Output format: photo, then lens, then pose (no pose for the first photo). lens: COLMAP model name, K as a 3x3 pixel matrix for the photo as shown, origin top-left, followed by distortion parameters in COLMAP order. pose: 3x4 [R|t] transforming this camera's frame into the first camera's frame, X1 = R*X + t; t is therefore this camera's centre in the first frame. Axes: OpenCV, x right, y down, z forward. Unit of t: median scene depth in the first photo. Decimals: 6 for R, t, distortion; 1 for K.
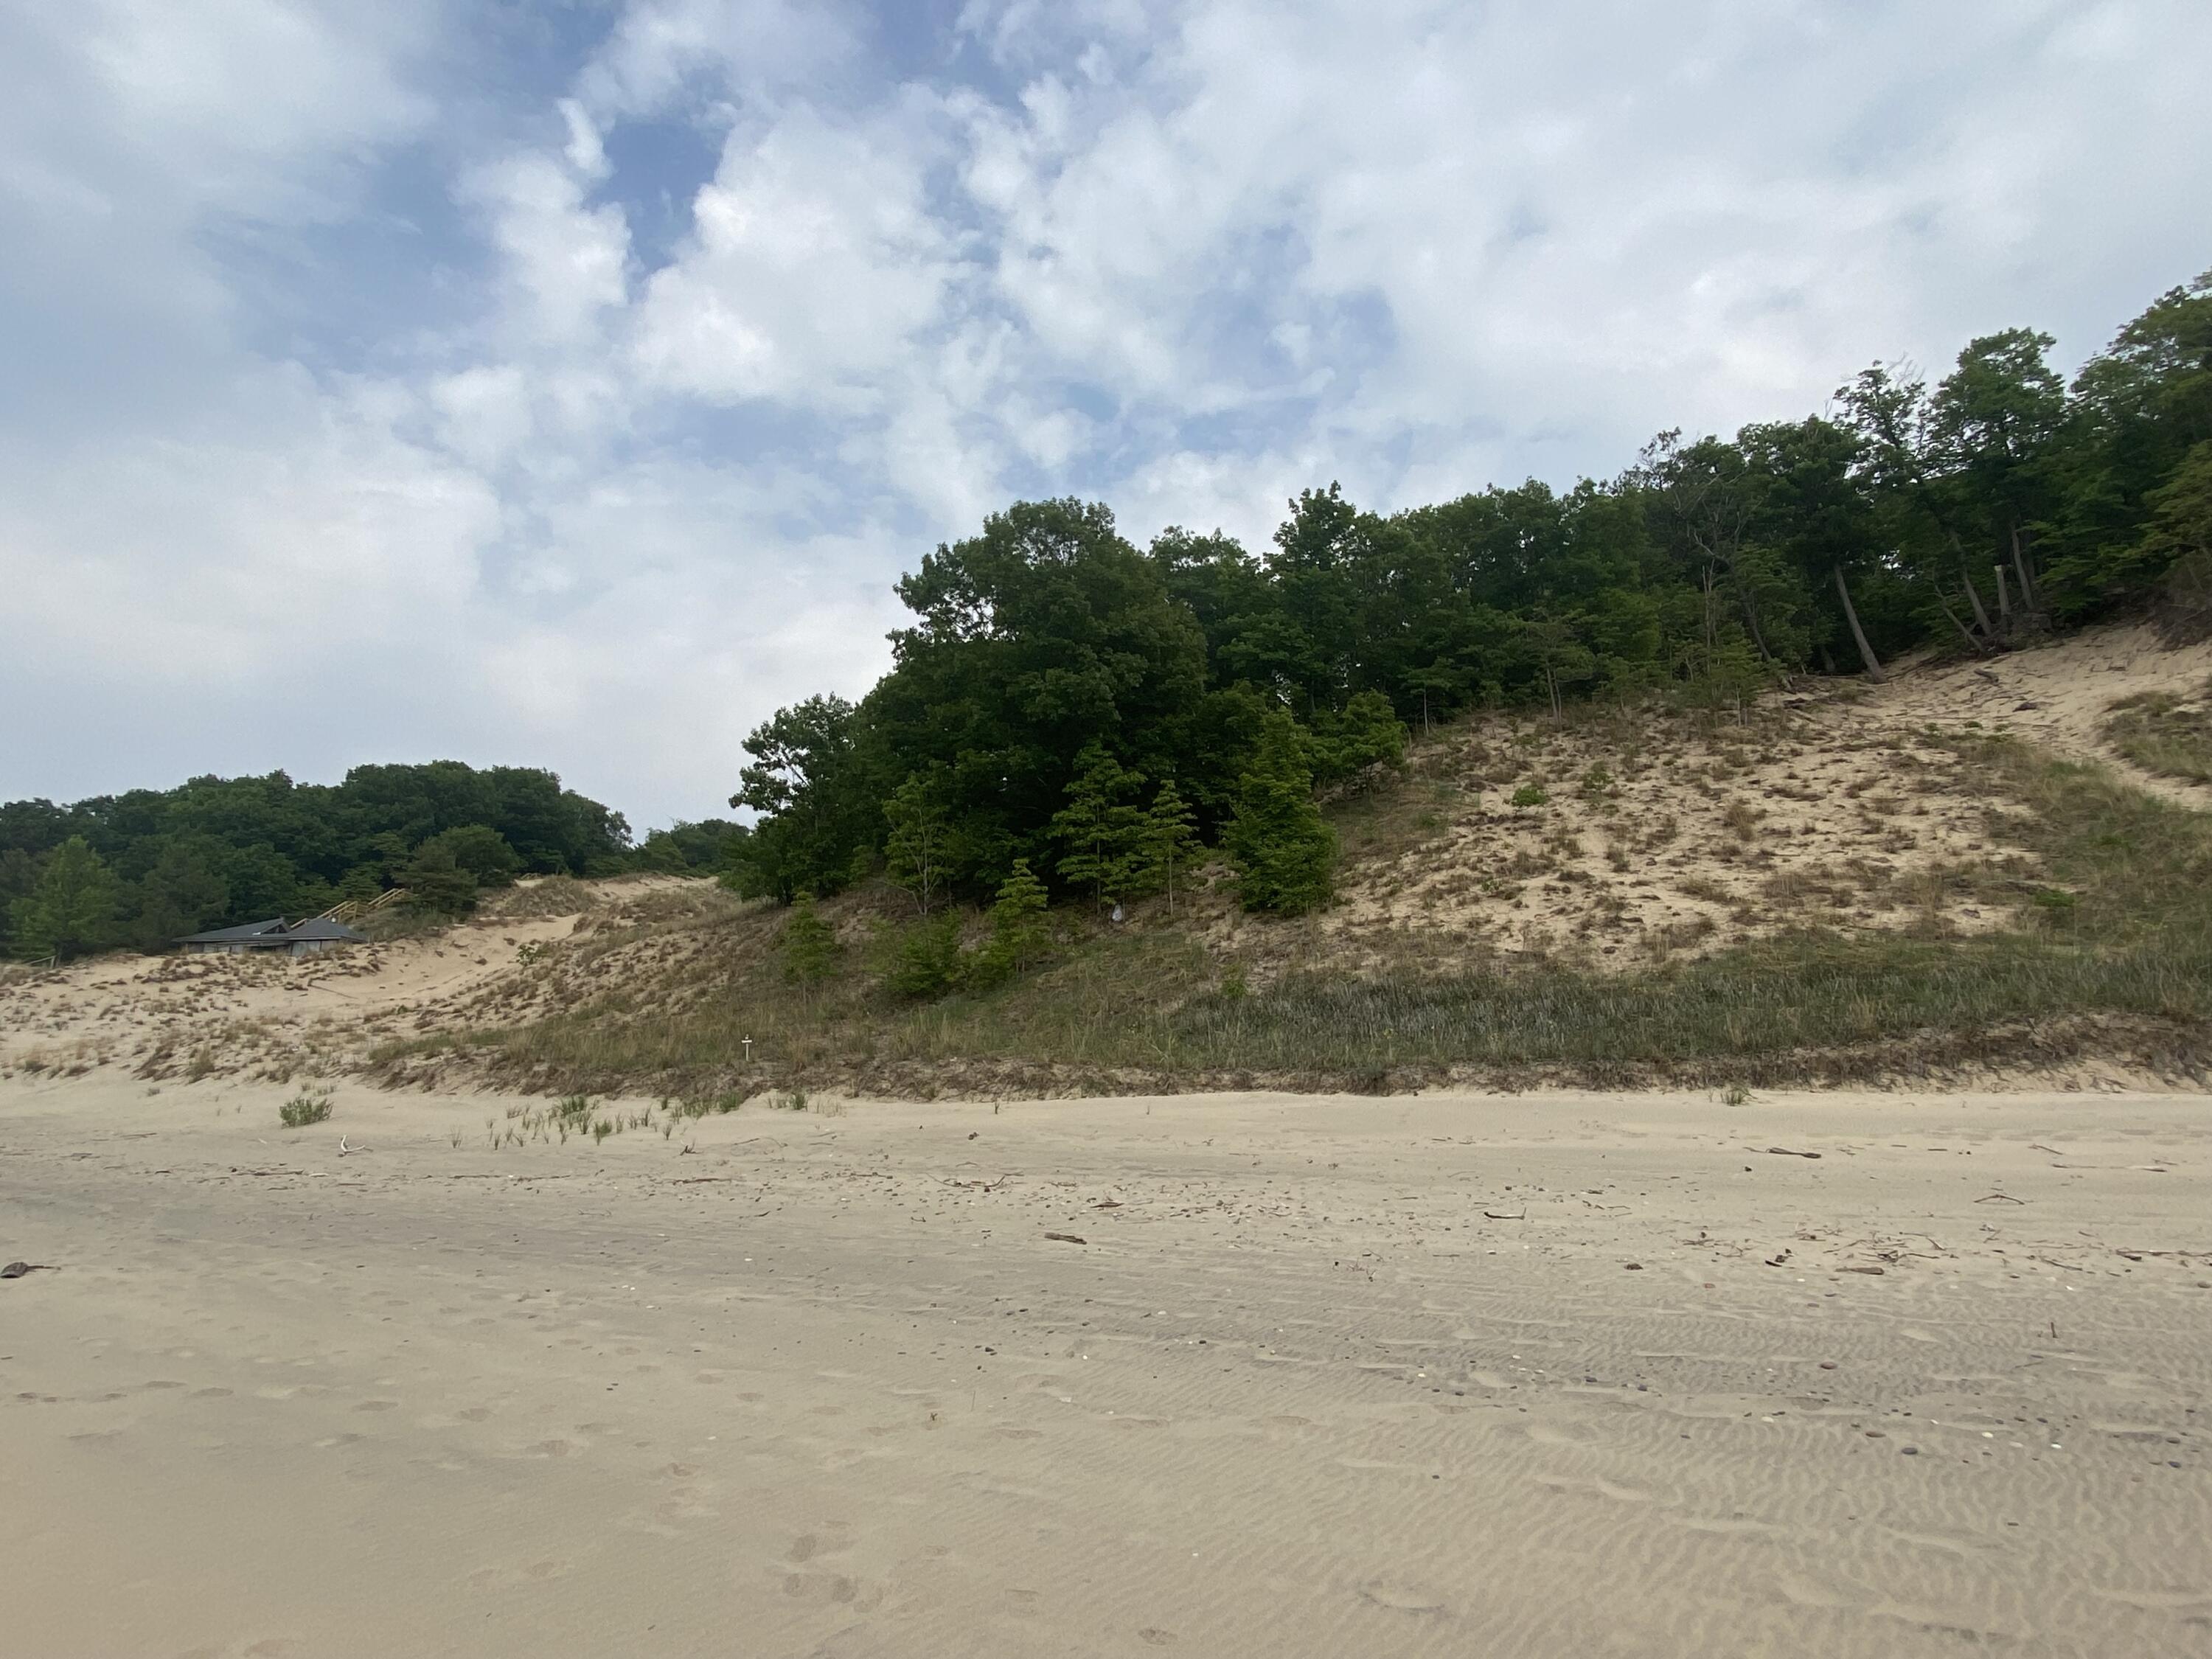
lens RADIAL K [[1222.5, 0, 1103.4], [0, 1222.5, 805.2], [0, 0, 1]] dist [0.047892, -0.052551]
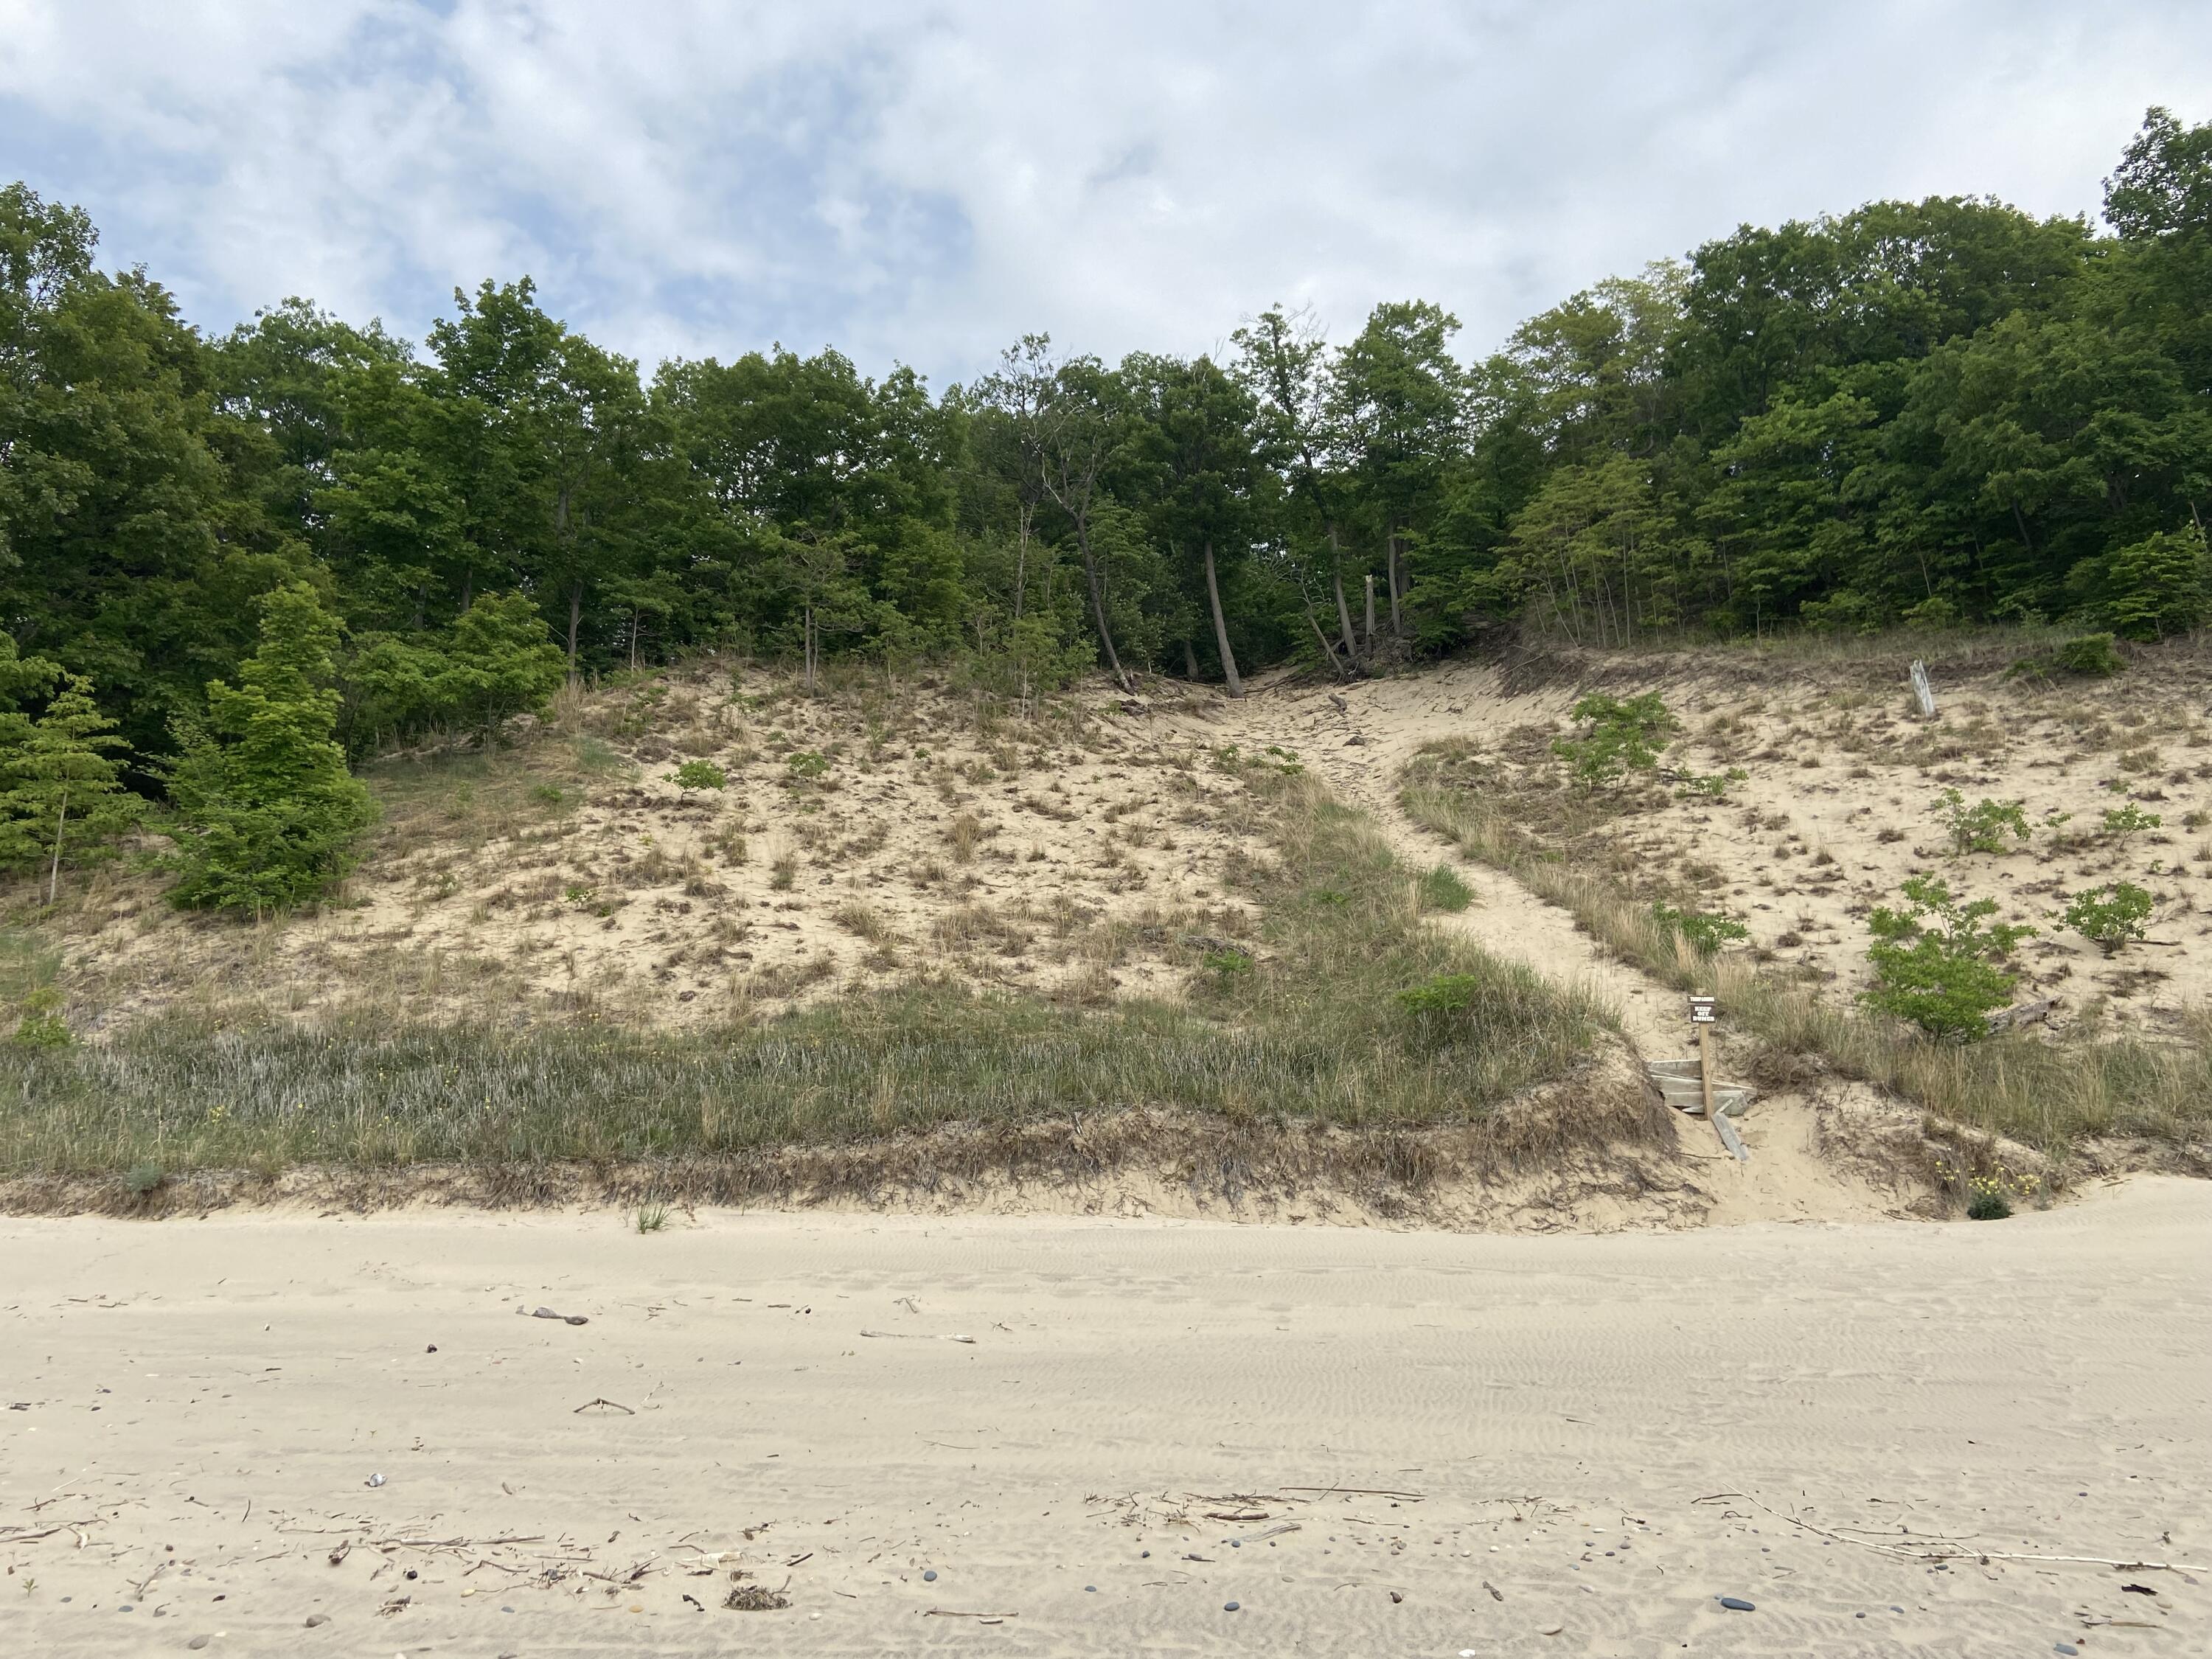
lens RADIAL K [[1684.1, 0, 1106.1], [0, 1684.1, 779.9], [0, 0, 1]] dist [0.074704, -0.003572]
pose [[0.905294, 0.112481, 0.409623, 0.200608], [-0.108020, 0.993564, -0.034096, 0.004732], [-0.410822, -0.013381, 0.911617, 0.045341]]
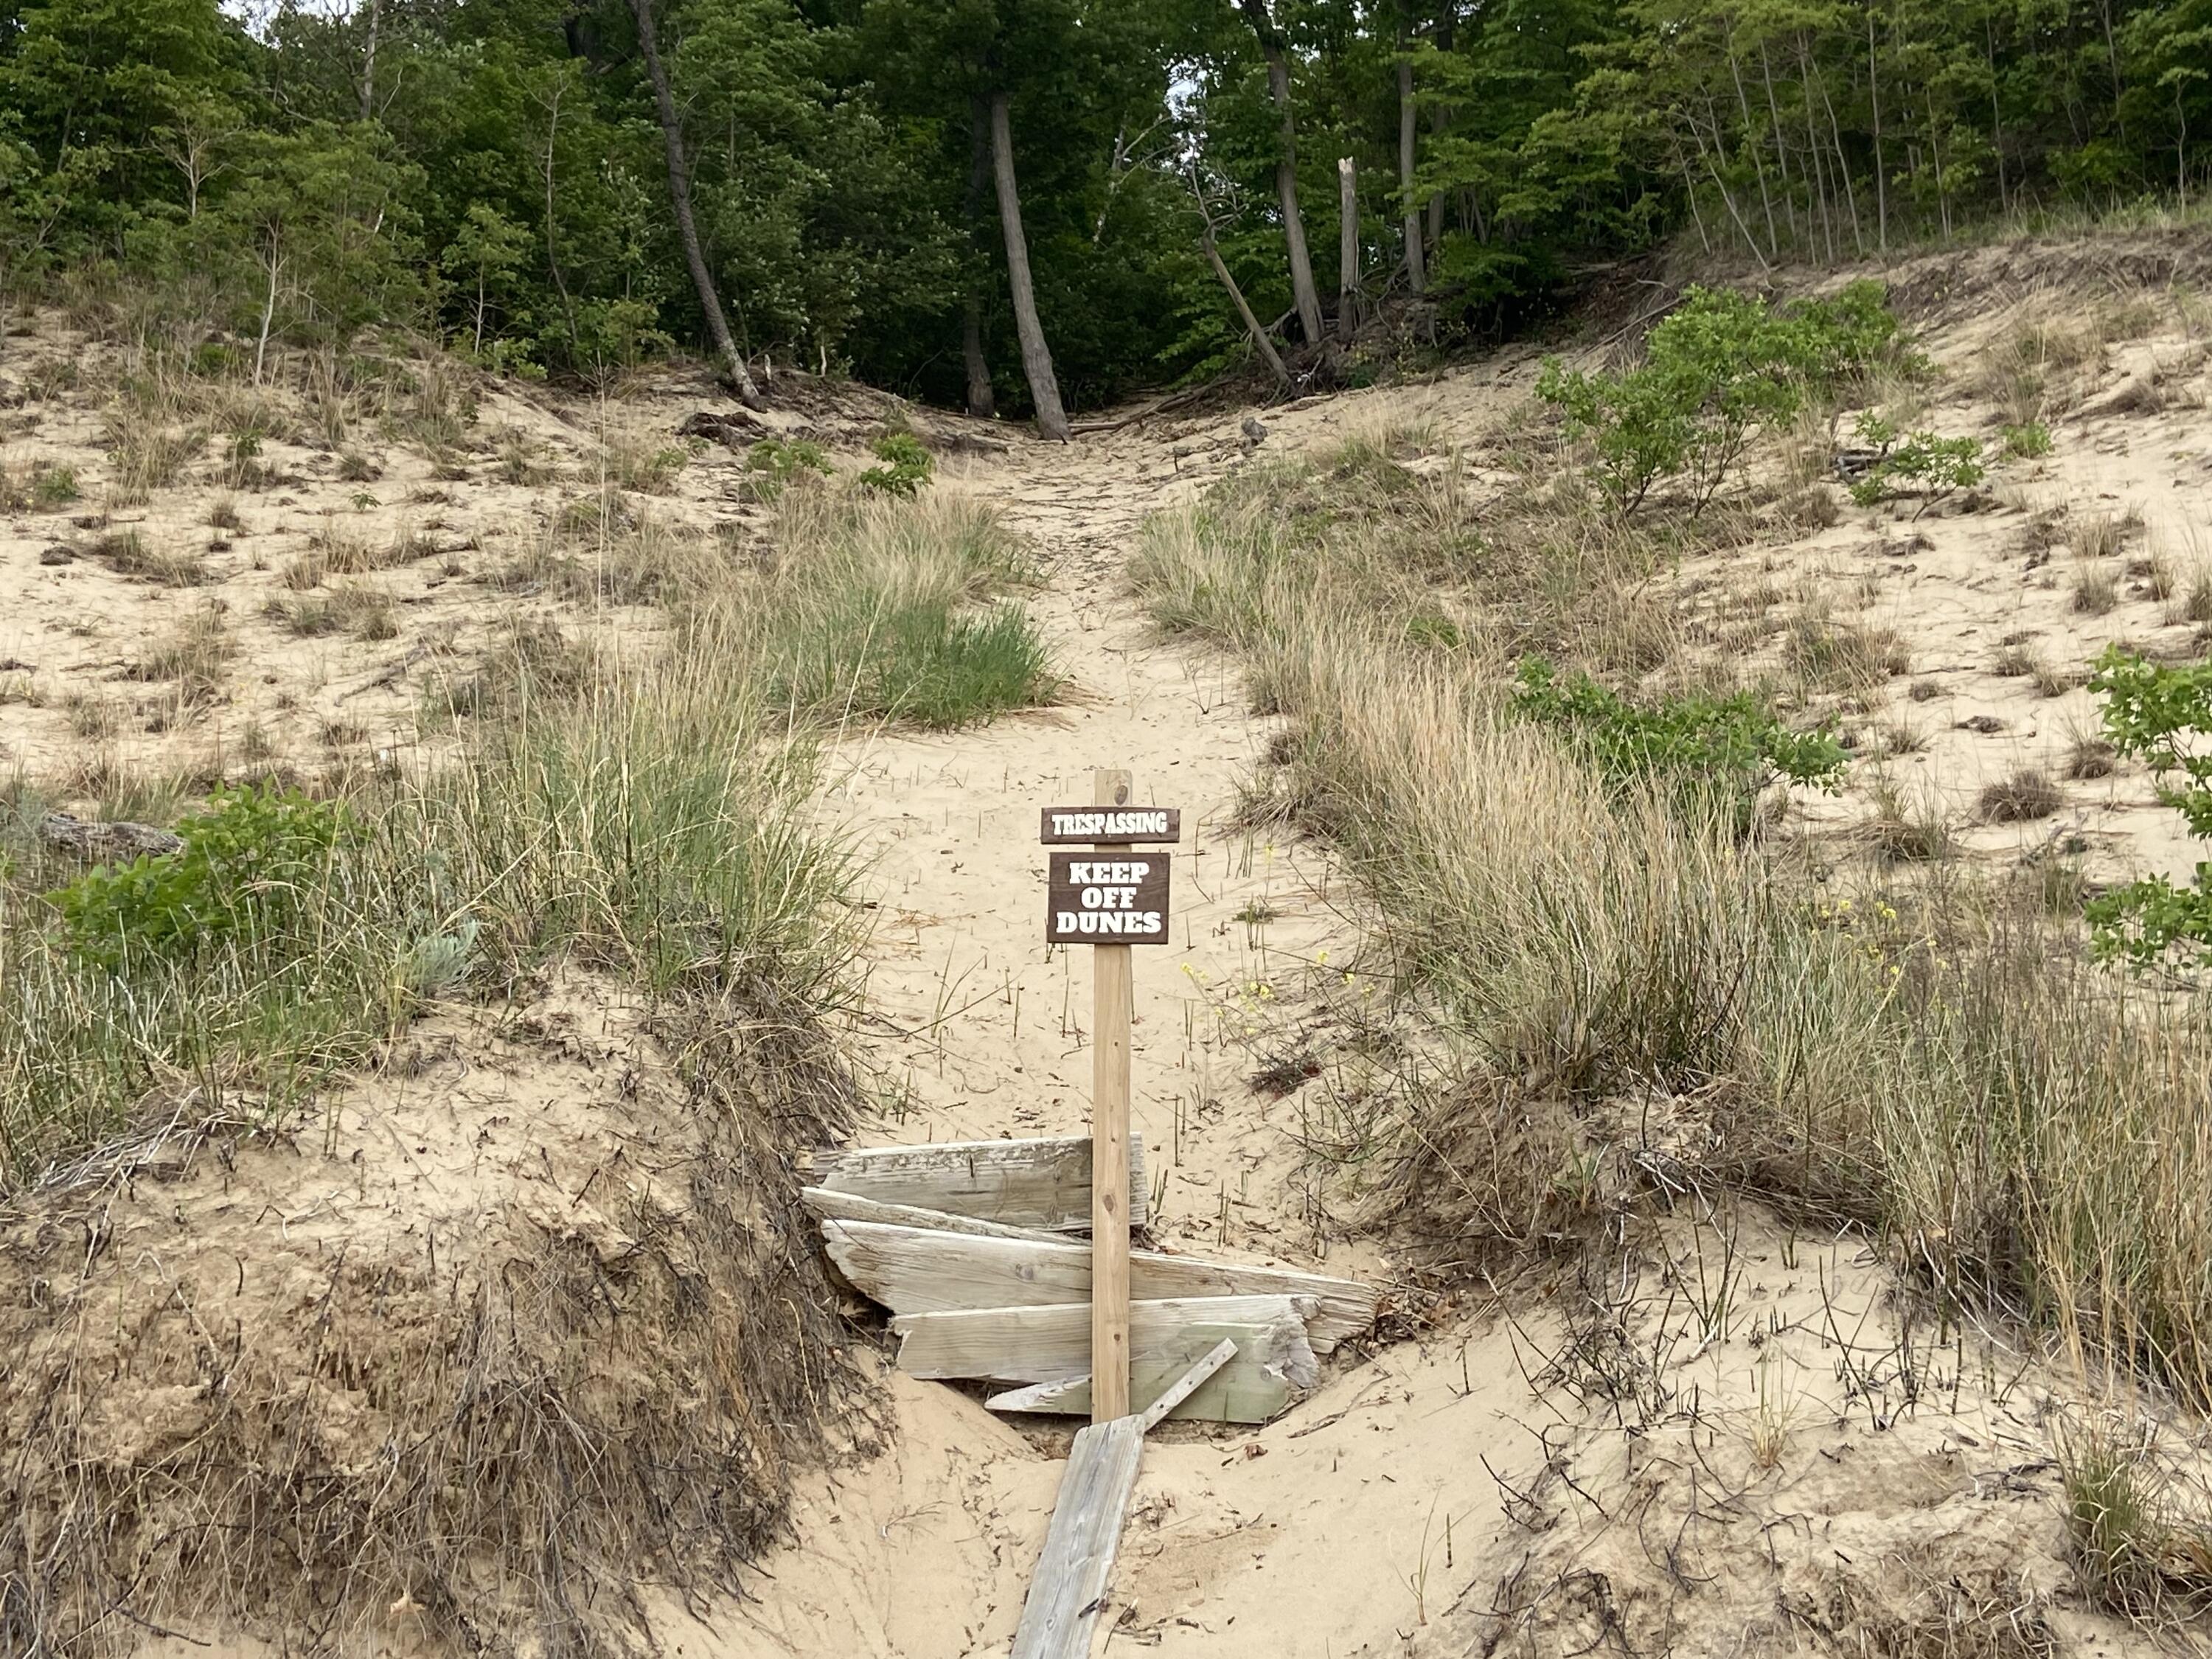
lens RADIAL K [[3019.2, 0, 1106.0], [0, 3019.2, 829.5], [0, 0, 1]] dist [0.039238, 0.037825]
pose [[0.915633, 0.098983, 0.389639, 0.607884], [-0.102367, 0.994673, -0.012128, 0.045612], [-0.388764, -0.028782, 0.920888, 0.349349]]
